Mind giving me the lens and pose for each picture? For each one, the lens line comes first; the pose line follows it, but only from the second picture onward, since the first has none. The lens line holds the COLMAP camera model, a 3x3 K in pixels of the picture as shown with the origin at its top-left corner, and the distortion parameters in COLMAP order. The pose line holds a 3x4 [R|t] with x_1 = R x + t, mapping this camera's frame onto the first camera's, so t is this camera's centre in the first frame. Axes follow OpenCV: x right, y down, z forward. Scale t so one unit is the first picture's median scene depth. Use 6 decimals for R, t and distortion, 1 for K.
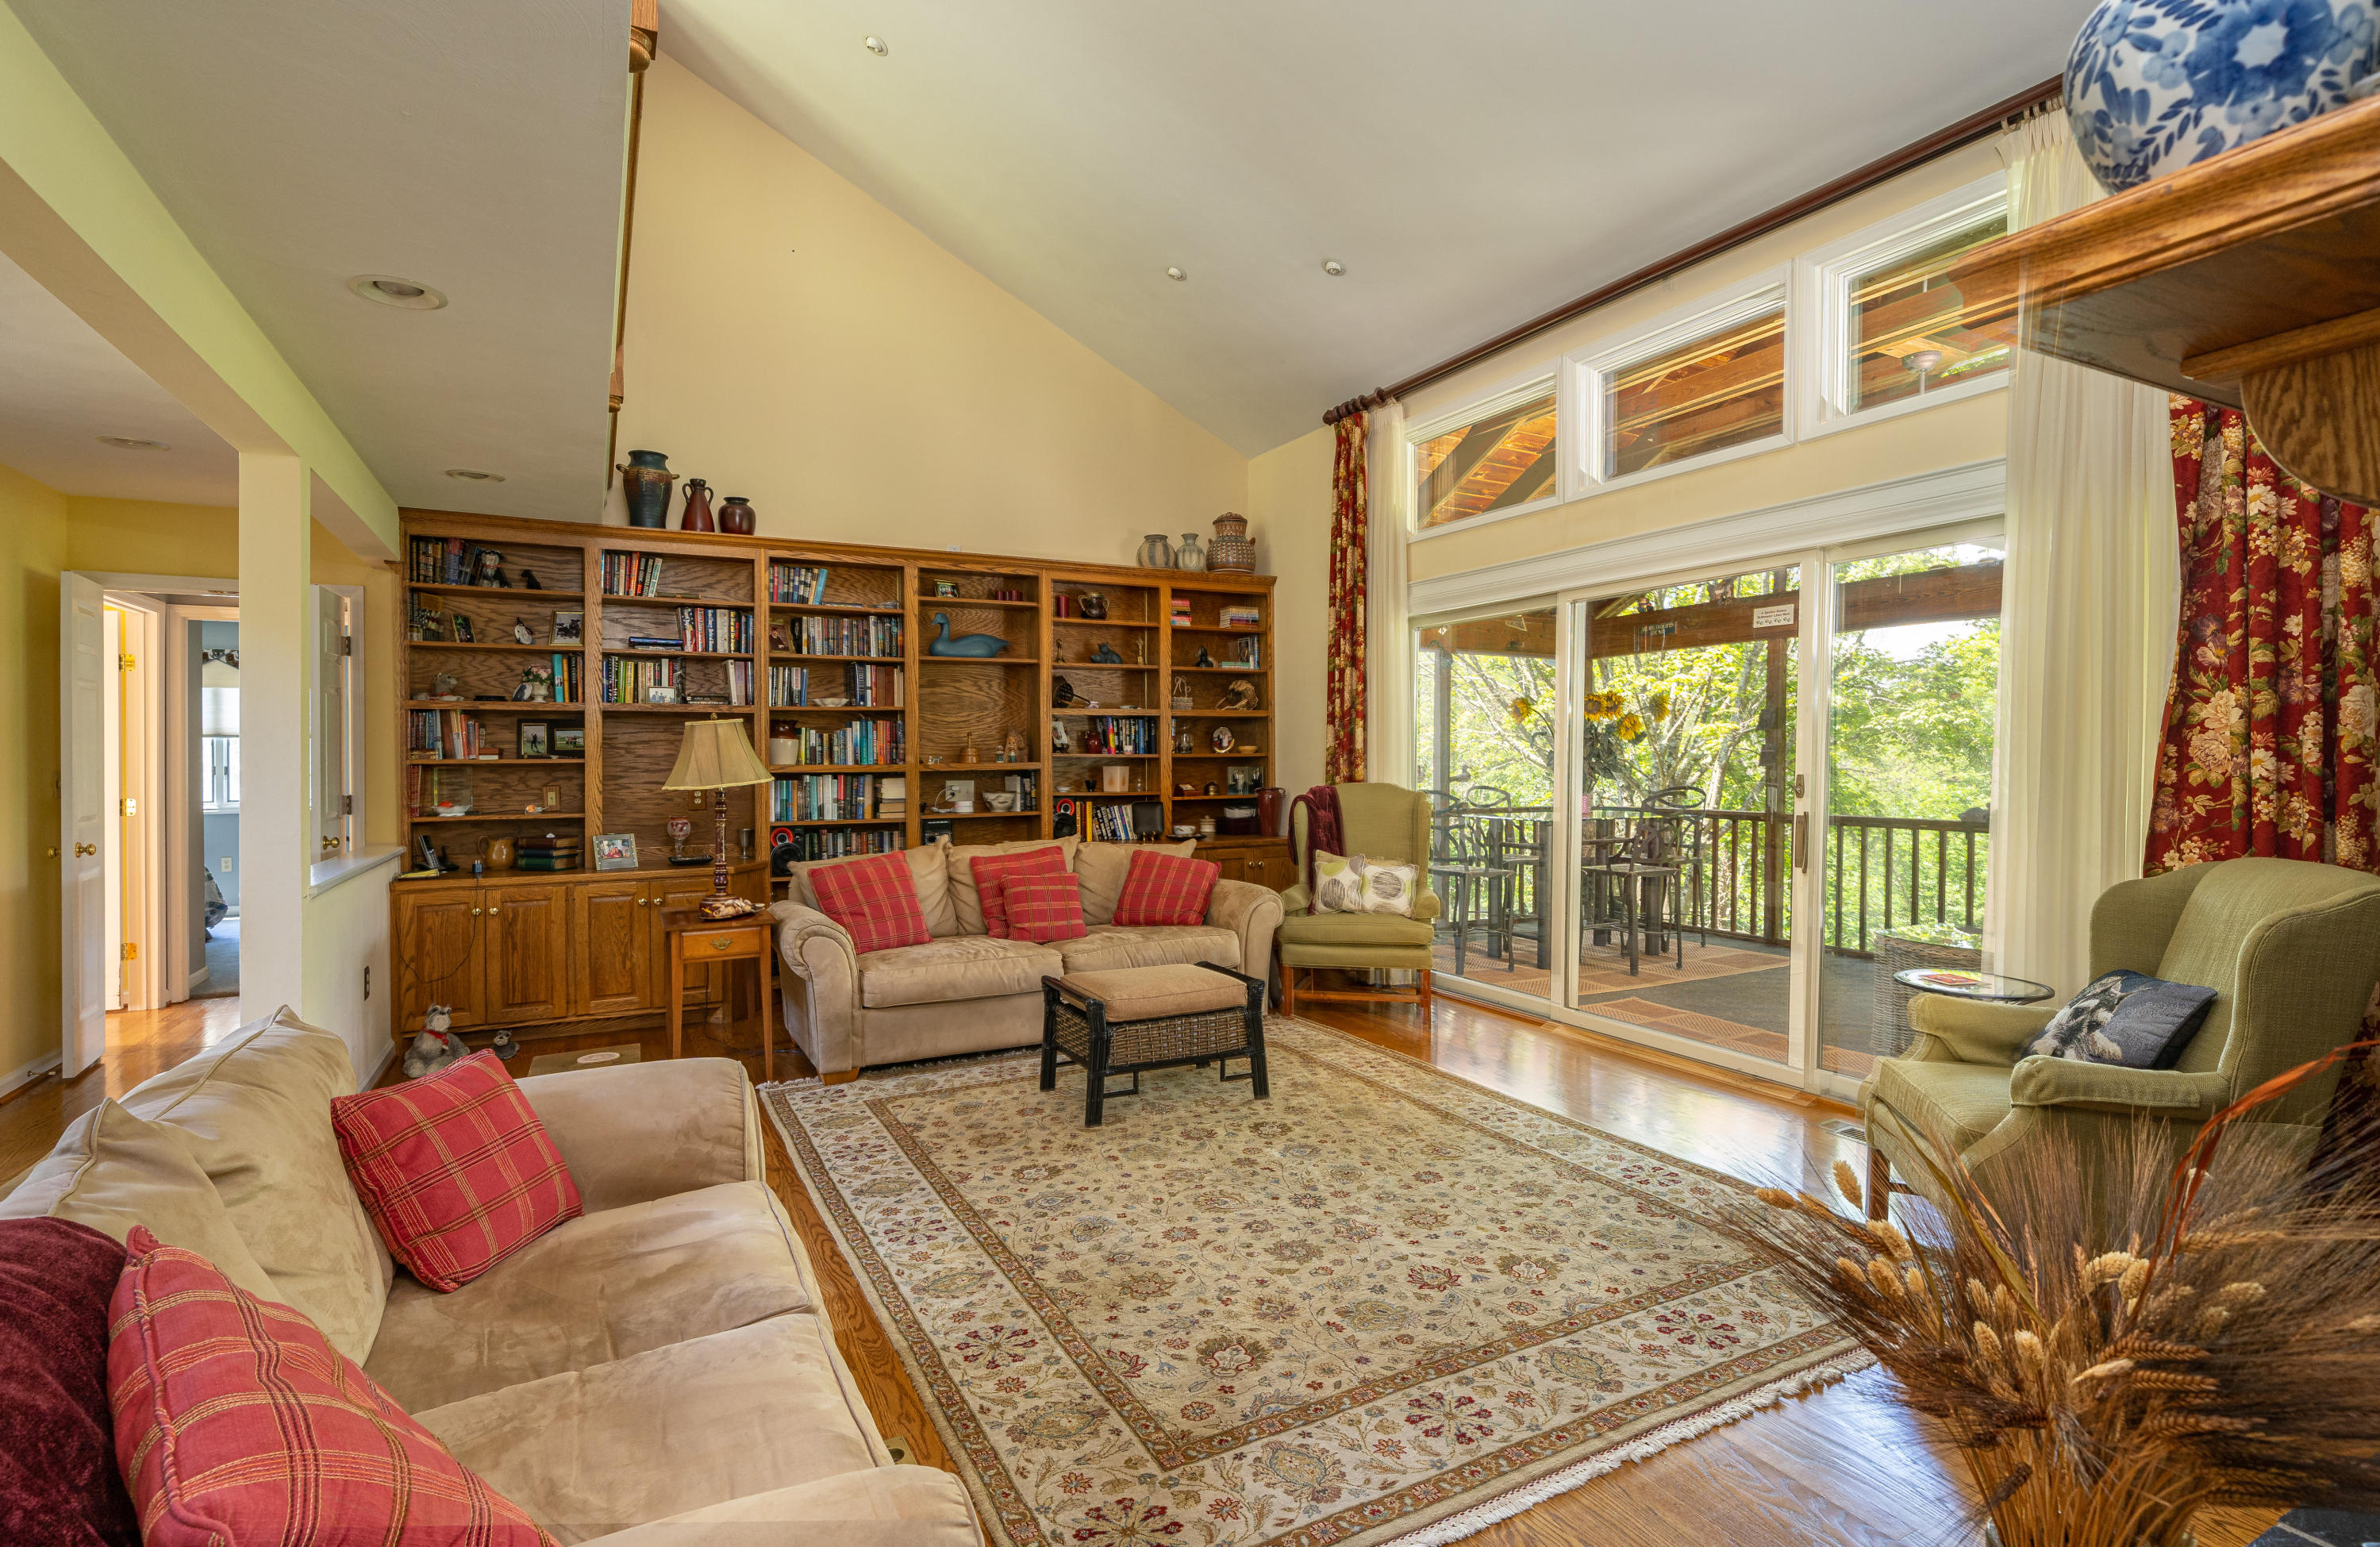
lens RADIAL K [[1164.8, 0, 1185.2], [0, 1164.8, 769.4], [0, 0, 1]] dist [0.001758, 0.000240]
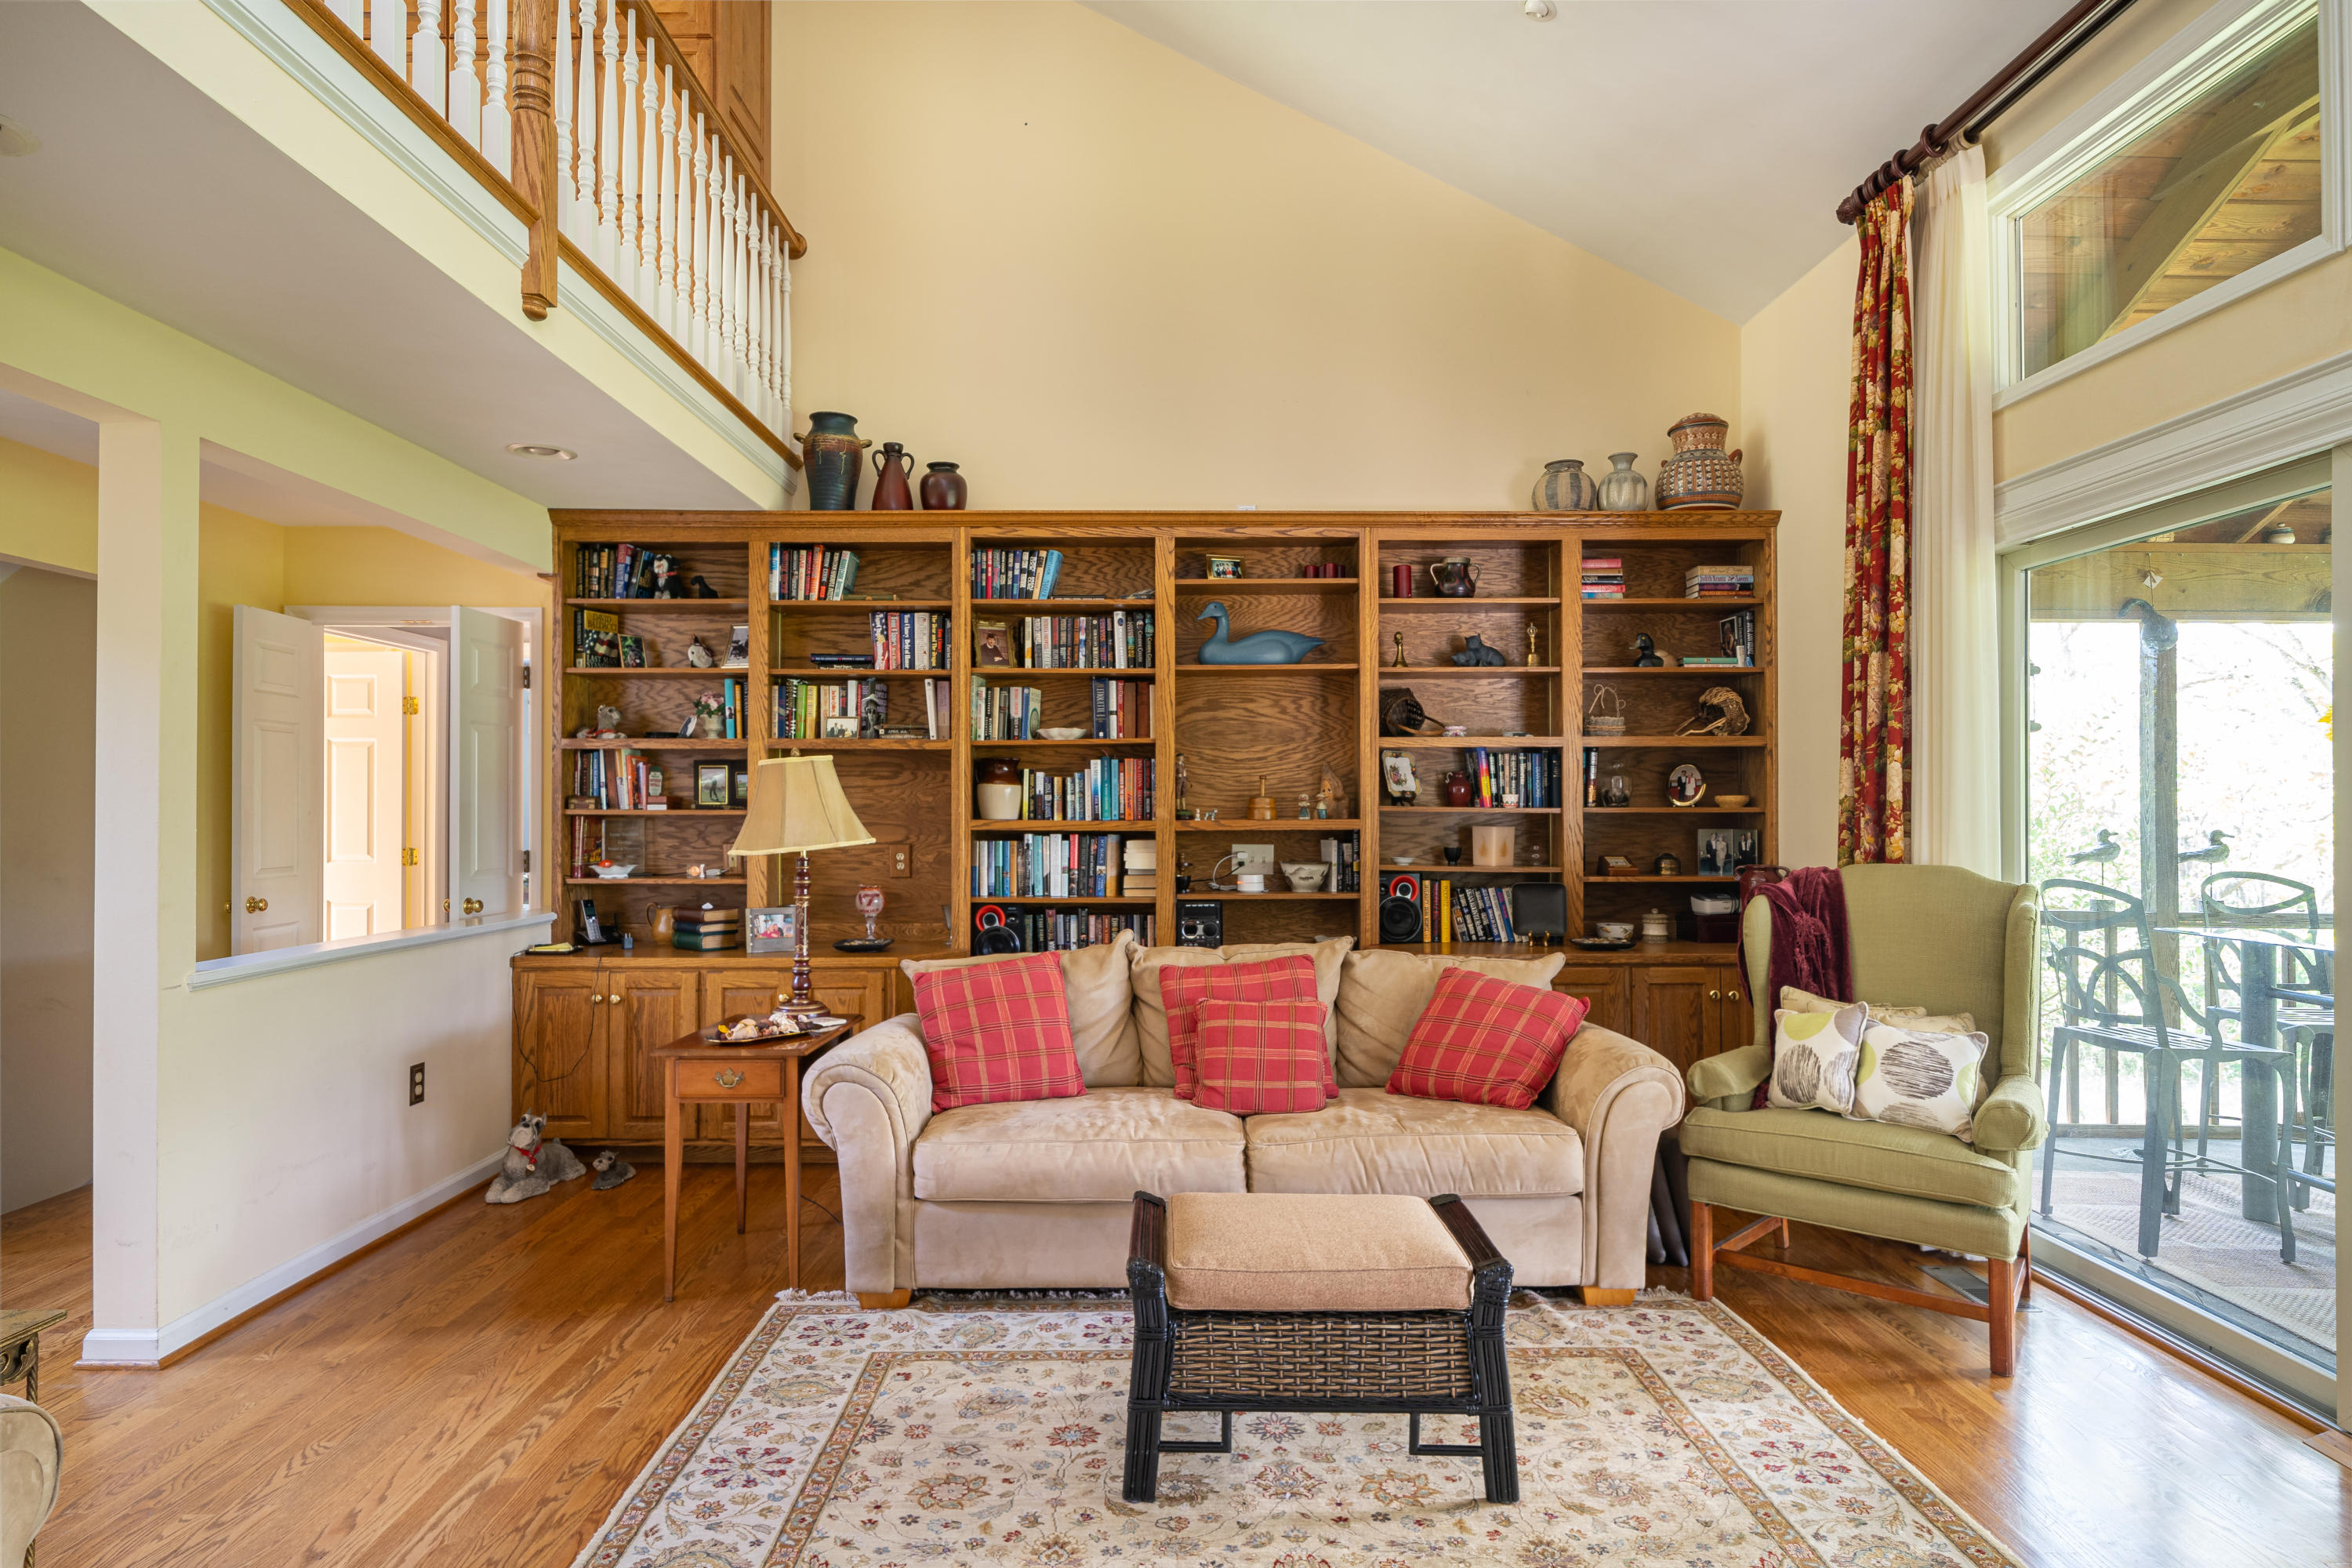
lens RADIAL K [[1355.5, 0, 1166.7], [0, 1355.5, 794.6], [0, 0, 1]] dist [0.008306, -0.004867]
pose [[0.884045, 0.002254, -0.467397, 0.155573], [-0.011281, 0.999800, -0.016516, -0.007041], [0.467266, 0.019874, 0.883893, 0.305593]]
